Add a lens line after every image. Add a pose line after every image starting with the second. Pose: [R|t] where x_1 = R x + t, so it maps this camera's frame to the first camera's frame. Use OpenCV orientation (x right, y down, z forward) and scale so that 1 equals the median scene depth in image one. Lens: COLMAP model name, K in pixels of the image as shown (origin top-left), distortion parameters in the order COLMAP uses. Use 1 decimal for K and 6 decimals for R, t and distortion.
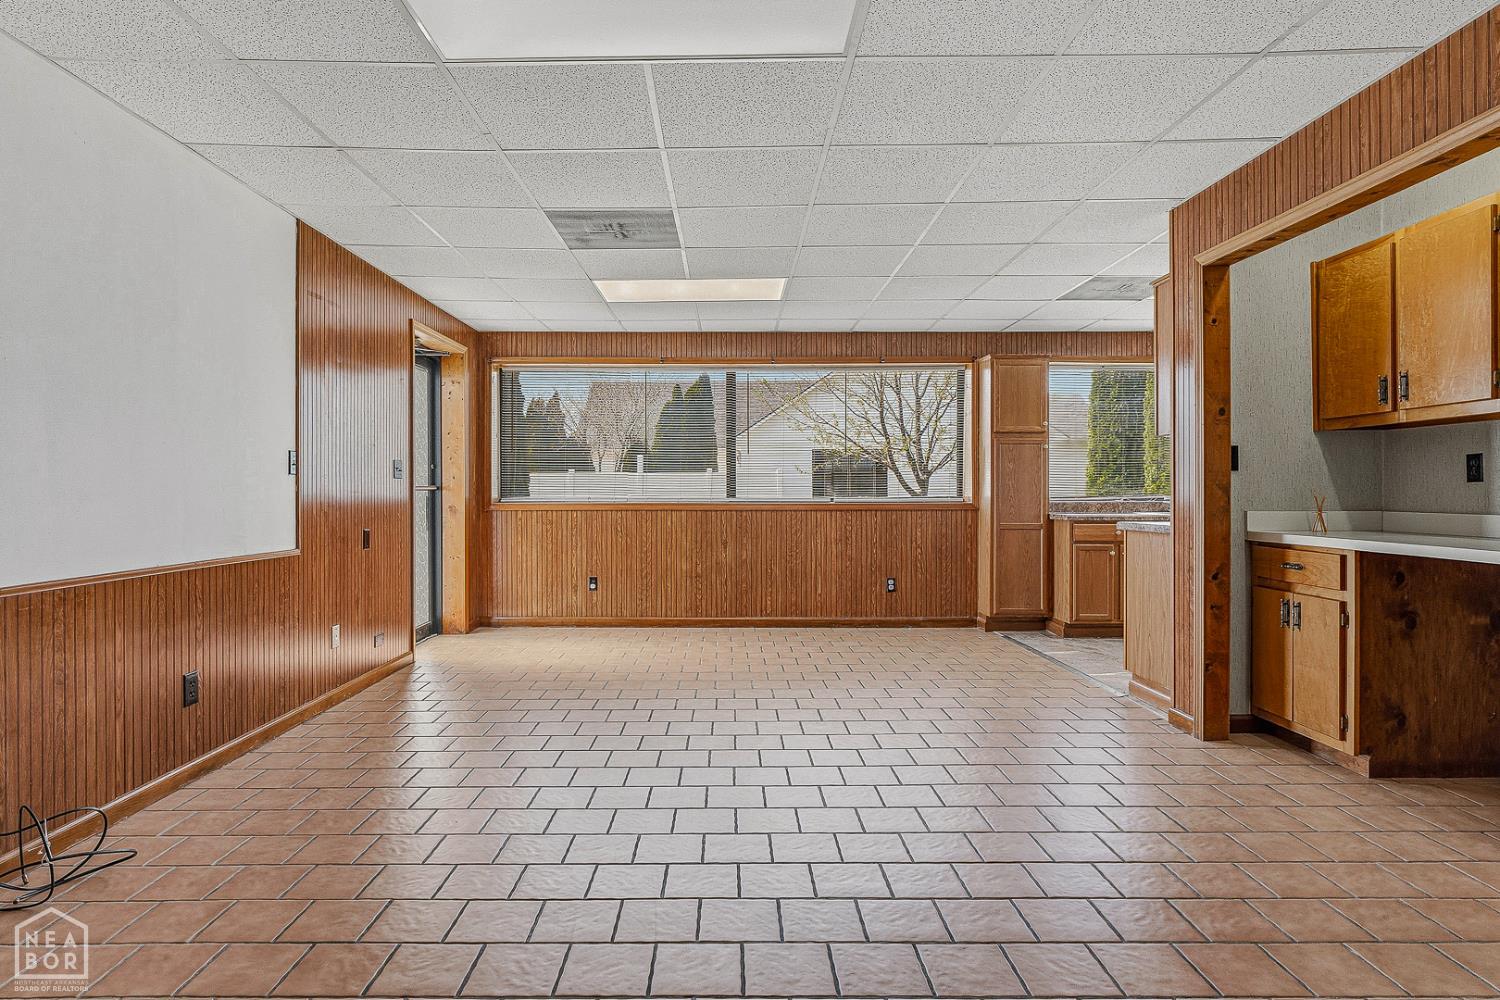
lens RADIAL K [[800.4, 0, 735.2], [0, 800.4, 491.2], [0, 0, 1]] dist [-0.002845, -0.001703]
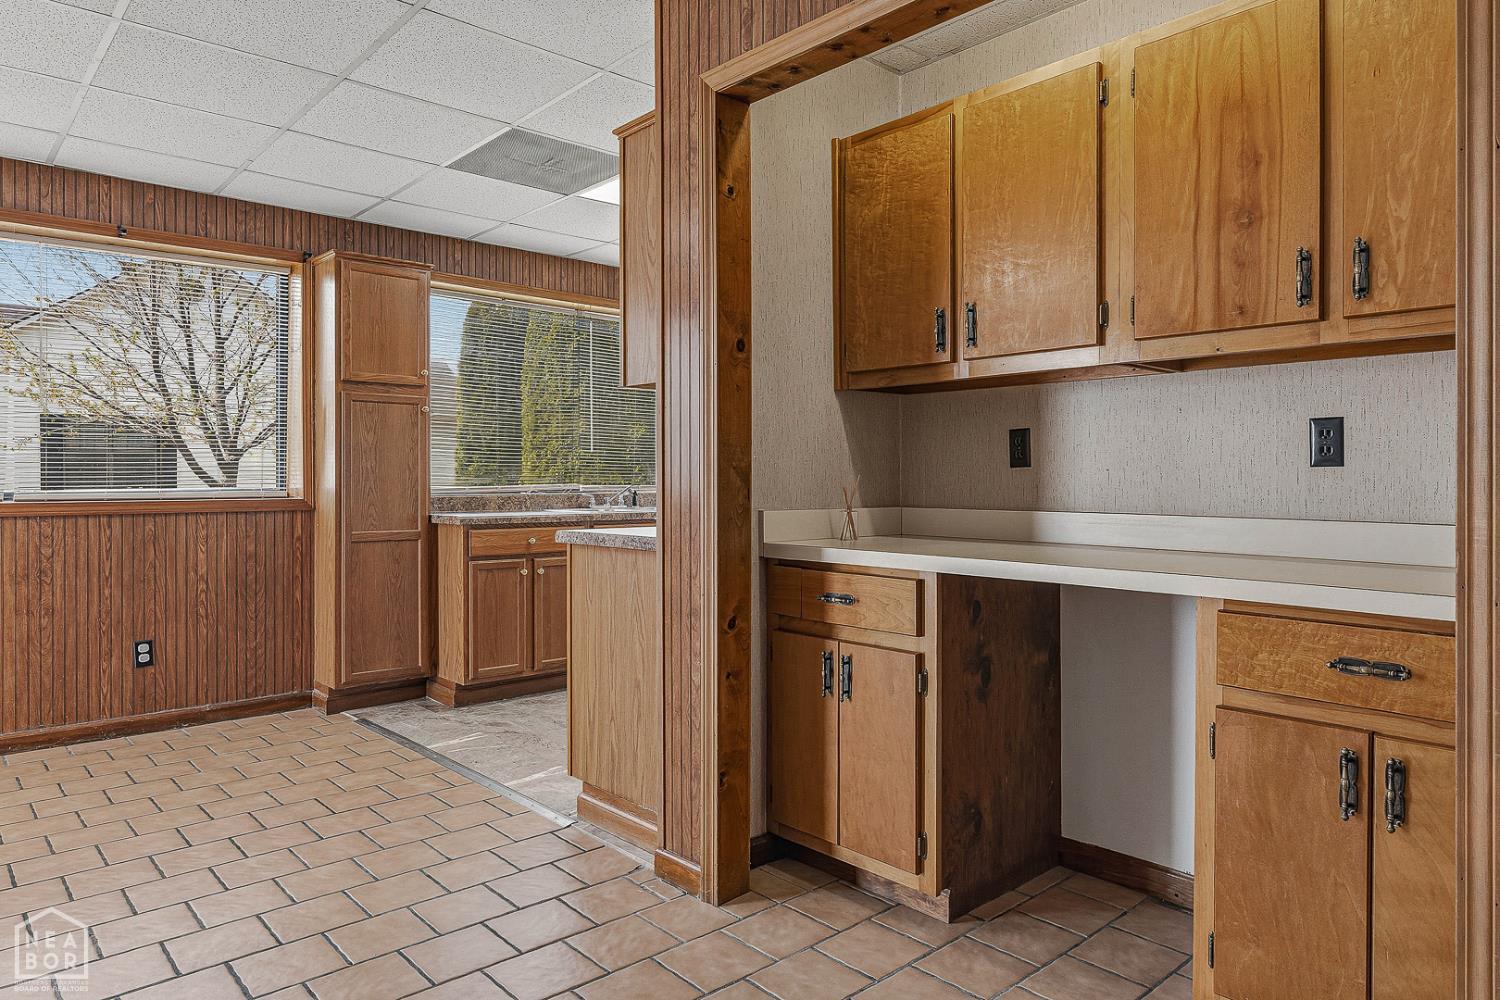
lens RADIAL K [[940.4, 0, 744.7], [0, 940.4, 489.0], [0, 0, 1]] dist [-0.003987, 0.000756]
pose [[0.750512, -0.004550, 0.660842, 0.142592], [-0.001152, 0.999966, 0.008193, 0.001871], [-0.660856, -0.006910, 0.750481, 0.456535]]
